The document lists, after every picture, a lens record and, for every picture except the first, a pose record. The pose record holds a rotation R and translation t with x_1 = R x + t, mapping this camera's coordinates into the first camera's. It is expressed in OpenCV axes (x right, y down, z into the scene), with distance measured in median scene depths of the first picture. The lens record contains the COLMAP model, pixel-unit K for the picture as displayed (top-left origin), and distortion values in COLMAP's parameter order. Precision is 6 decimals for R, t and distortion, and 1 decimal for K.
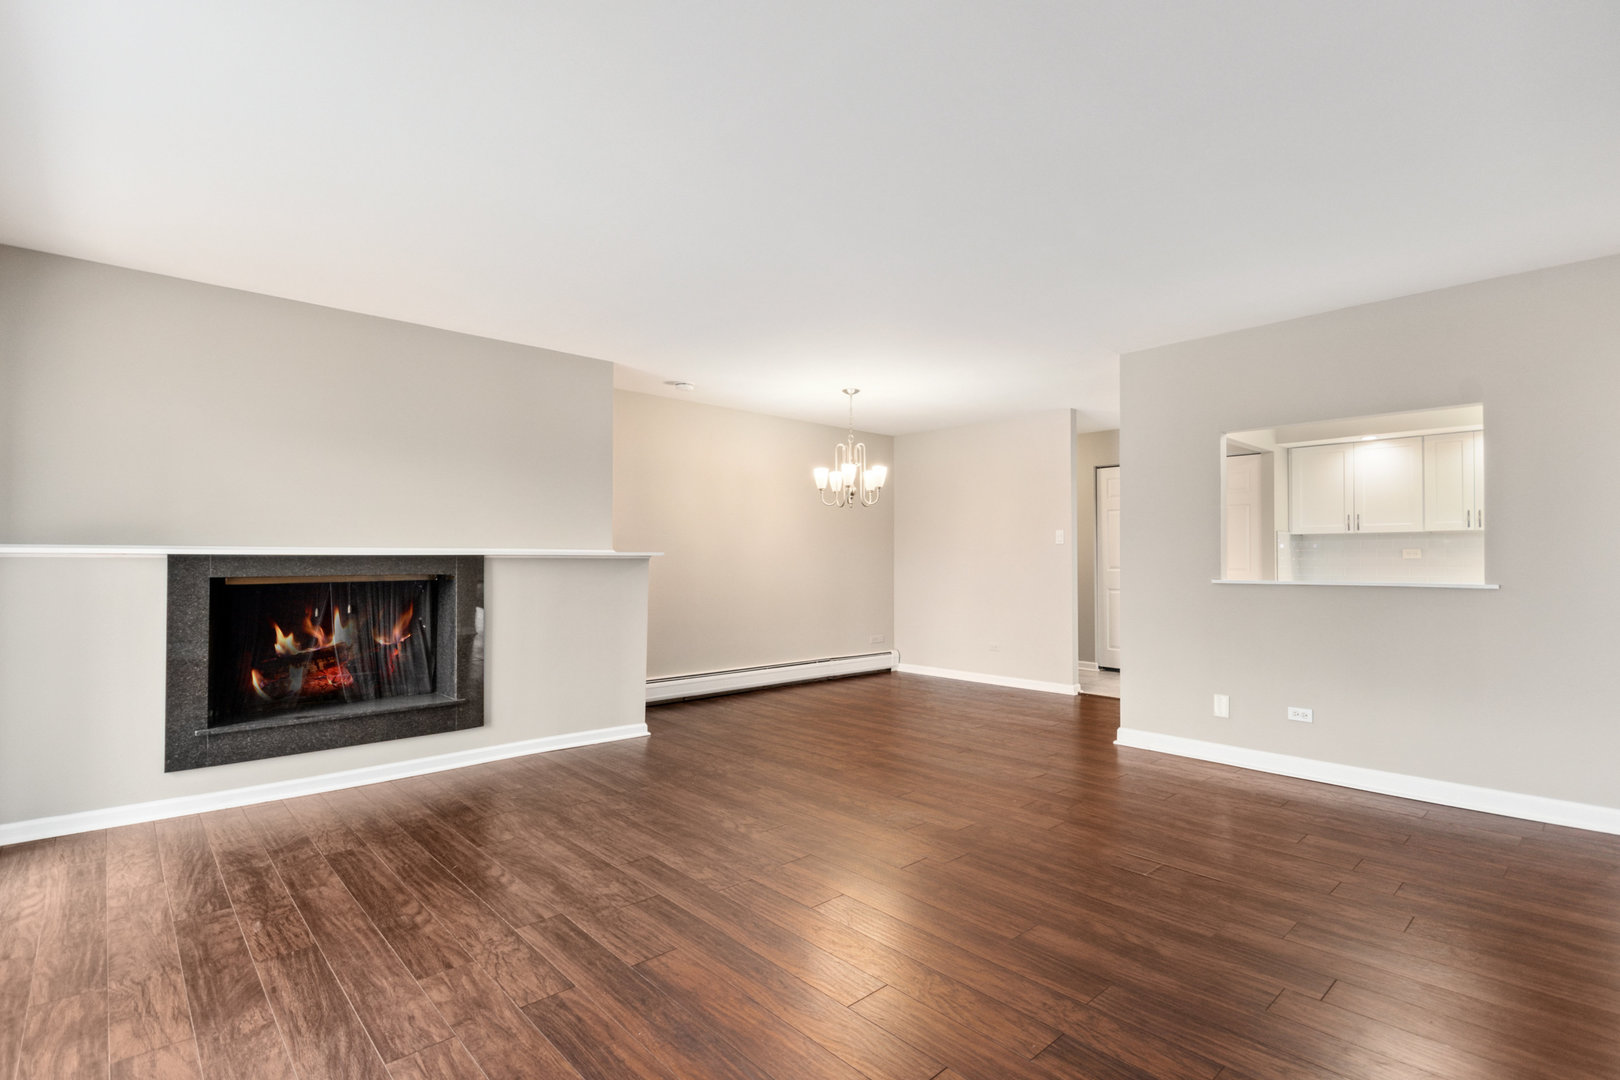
lens RADIAL K [[758.9, 0, 813.5], [0, 758.9, 556.5], [0, 0, 1]] dist [0.005686, 0.000641]
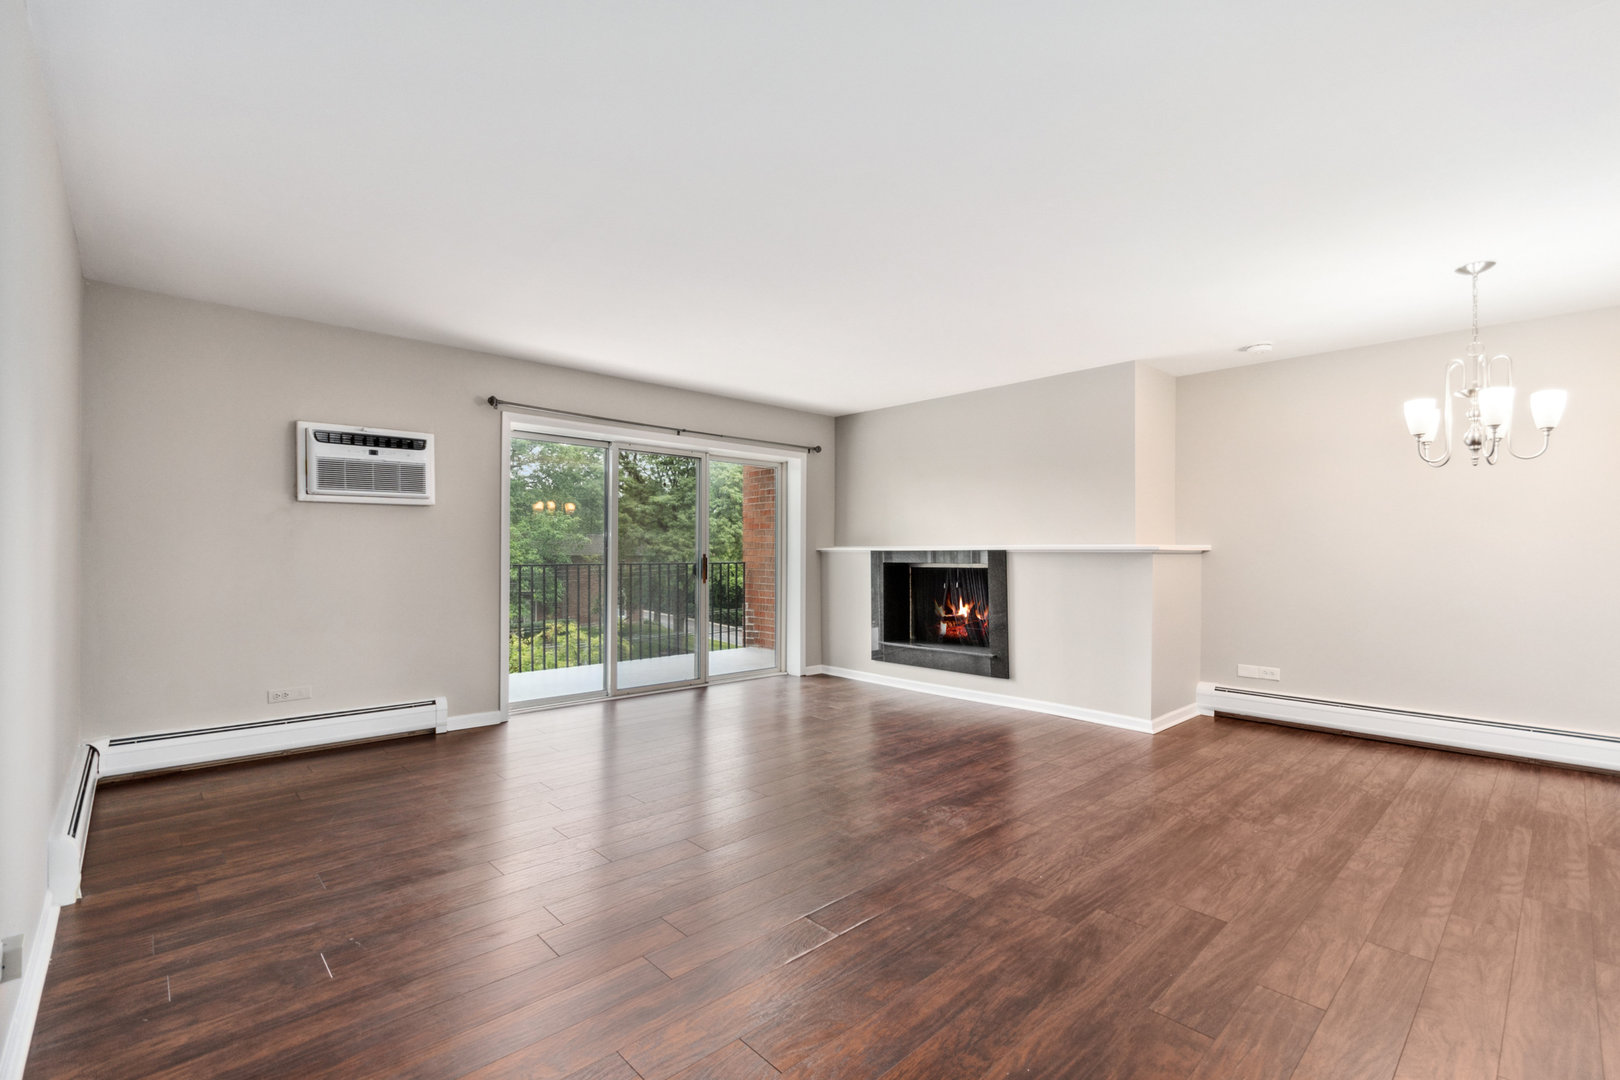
lens RADIAL K [[719.2, 0, 817.1], [0, 719.2, 541.7], [0, 0, 1]] dist [-0.002002, -0.000380]
pose [[0.008580, -0.017321, -0.999813, 1.002819], [0.000476, 0.999850, -0.017317, 0.007359], [0.999963, -0.000328, 0.008587, 0.805078]]
